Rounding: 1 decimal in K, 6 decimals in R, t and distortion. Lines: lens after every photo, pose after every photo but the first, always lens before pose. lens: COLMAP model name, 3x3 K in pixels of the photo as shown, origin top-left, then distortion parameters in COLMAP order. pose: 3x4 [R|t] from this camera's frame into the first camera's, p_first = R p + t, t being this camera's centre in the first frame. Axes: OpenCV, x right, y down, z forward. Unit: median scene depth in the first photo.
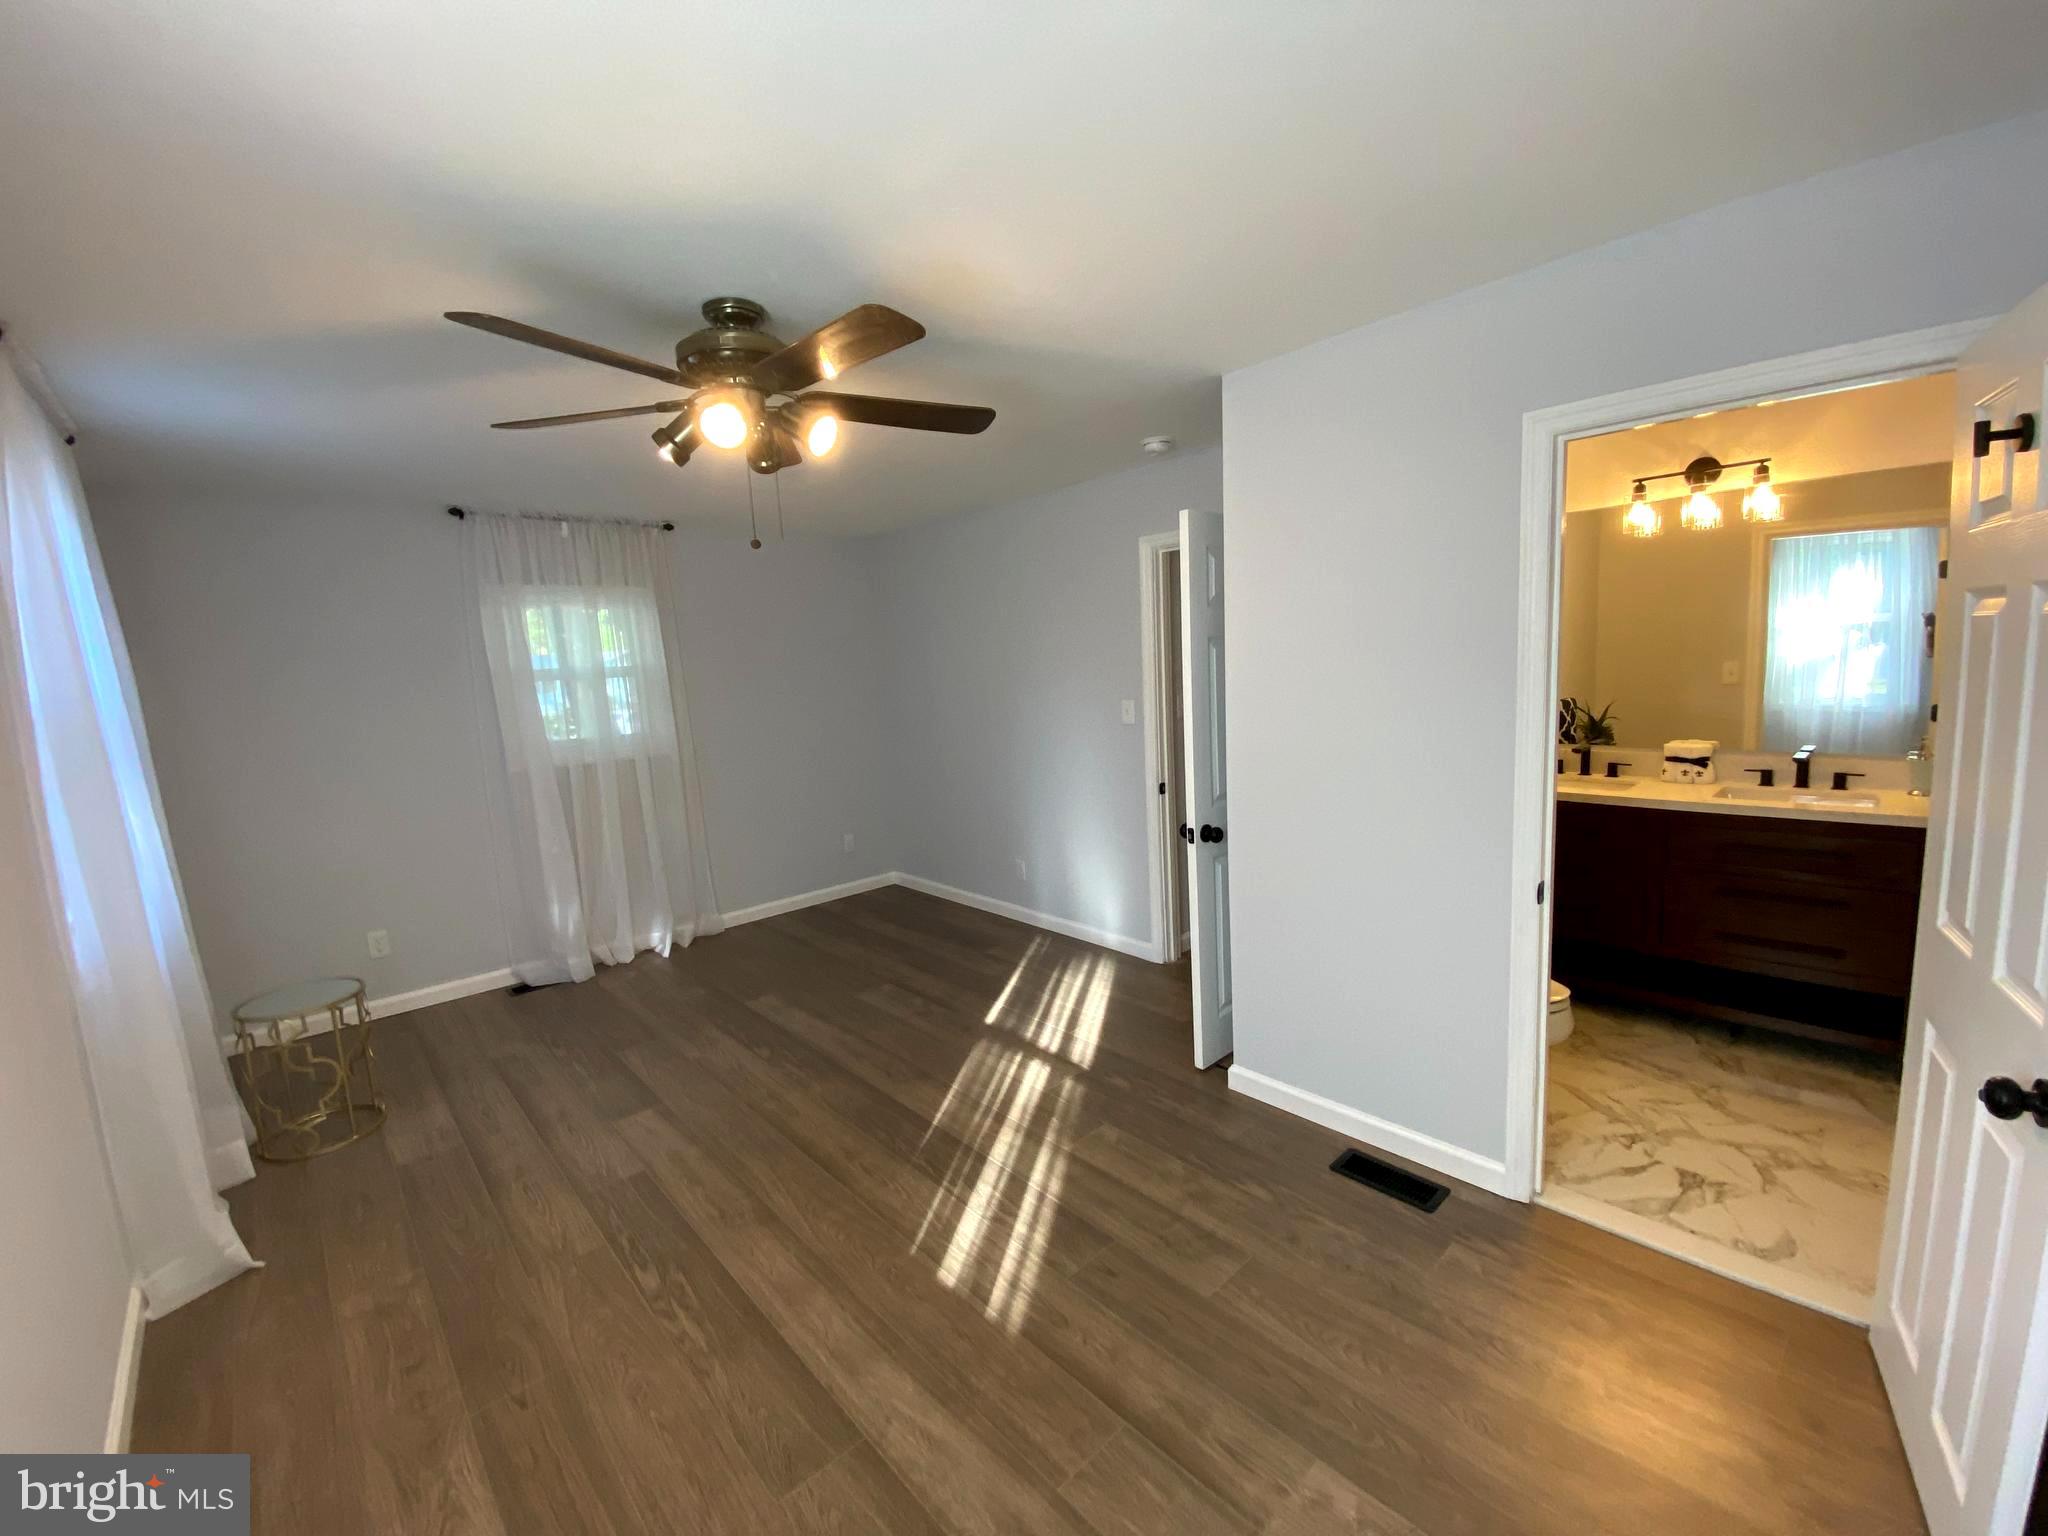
lens RADIAL K [[828.2, 0, 1031.2], [0, 828.2, 770.7], [0, 0, 1]] dist [0.009753, -0.013924]
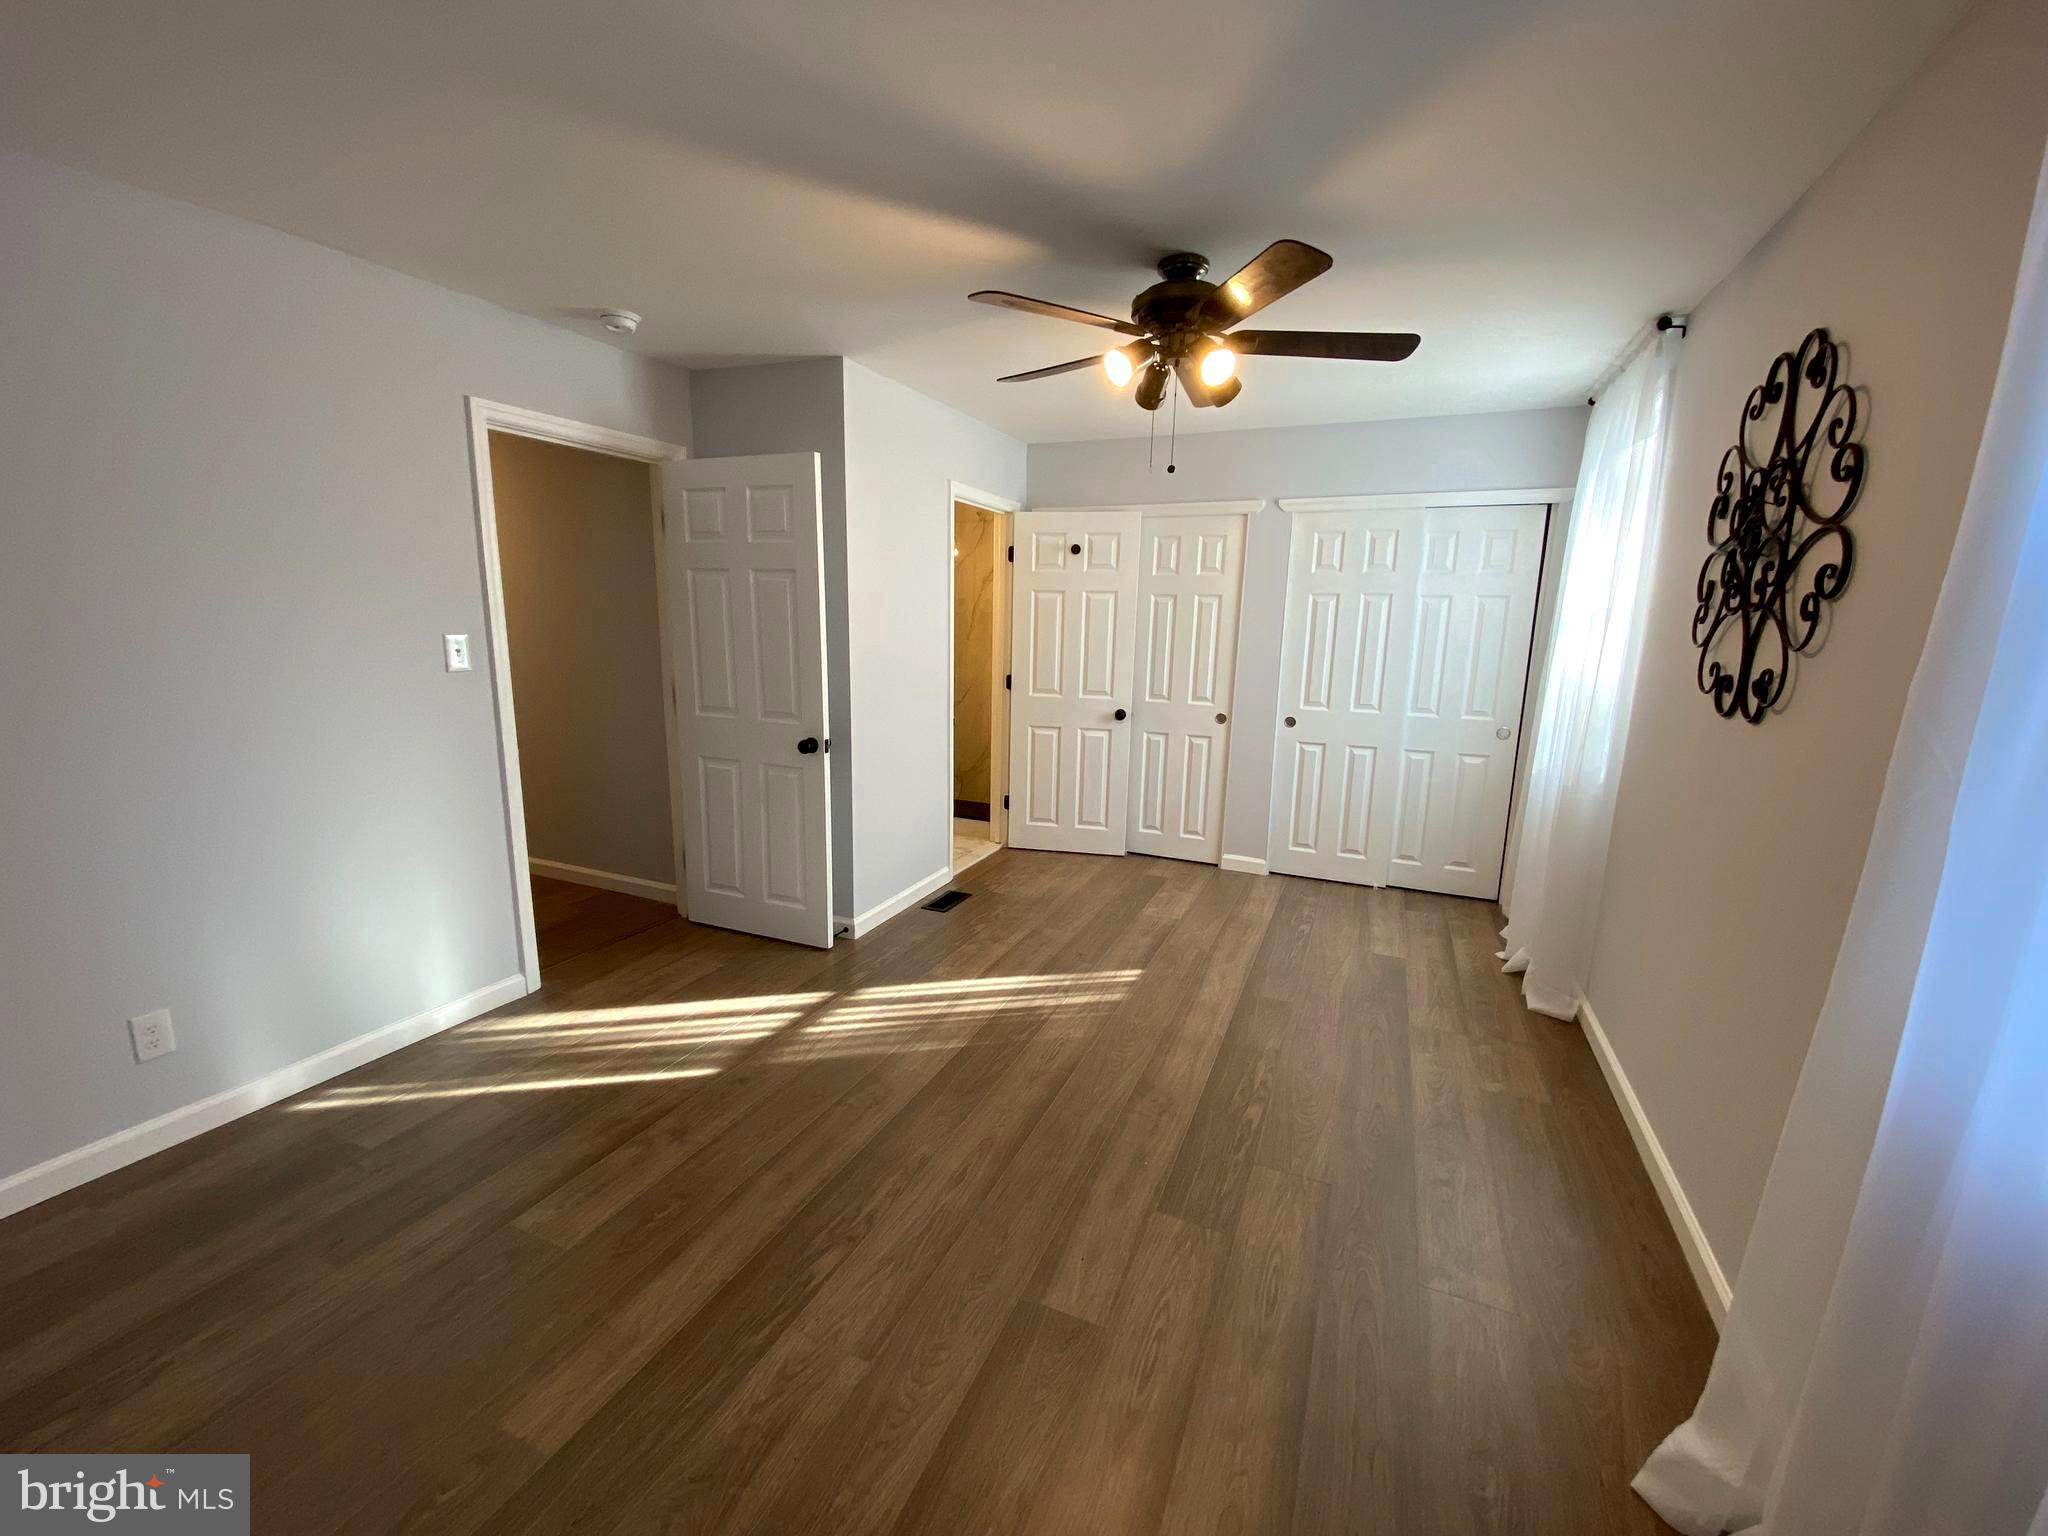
lens RADIAL K [[828.2, 0, 1016.3], [0, 828.2, 769.7], [0, 0, 1]] dist [0.009753, -0.013924]
pose [[-0.392406, -0.129288, 0.910660, -1.302861], [0.125474, 0.973292, 0.192246, -0.099617], [-0.911194, 0.189703, -0.365703, 1.619905]]
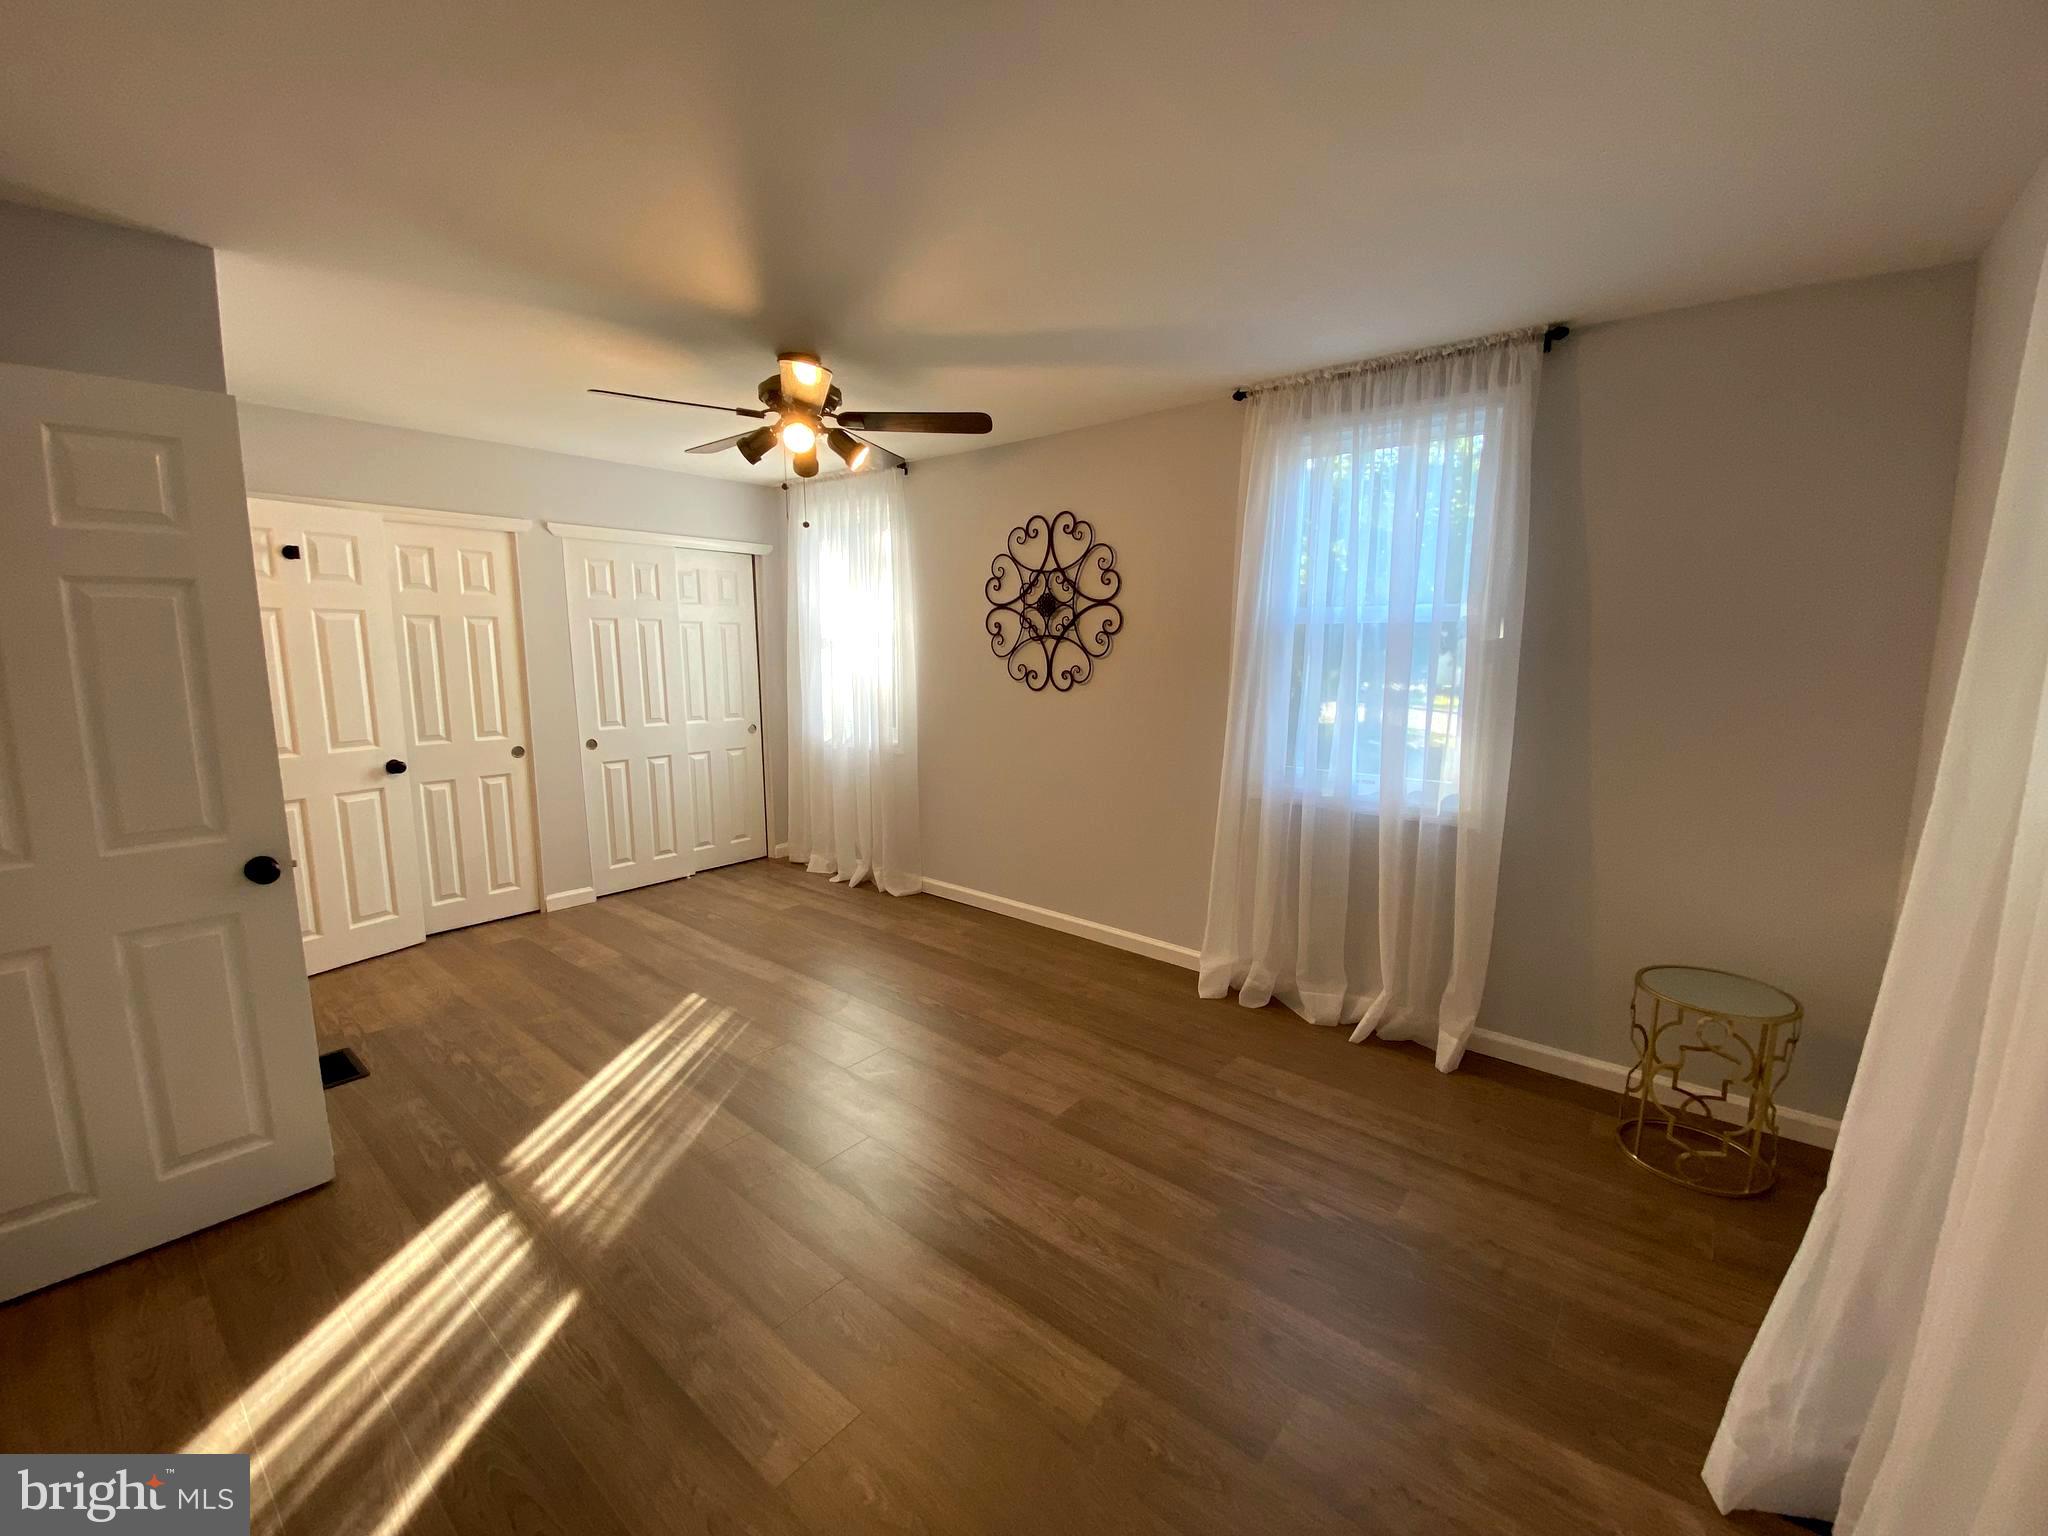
lens RADIAL K [[828.2, 0, 1034.0], [0, 828.2, 772.9], [0, 0, 1]] dist [0.009753, -0.013924]
pose [[-0.989819, 0.062533, -0.127860, -0.485375], [0.022039, 0.954820, 0.296367, -0.260078], [0.140616, 0.290532, -0.946477, 2.380902]]
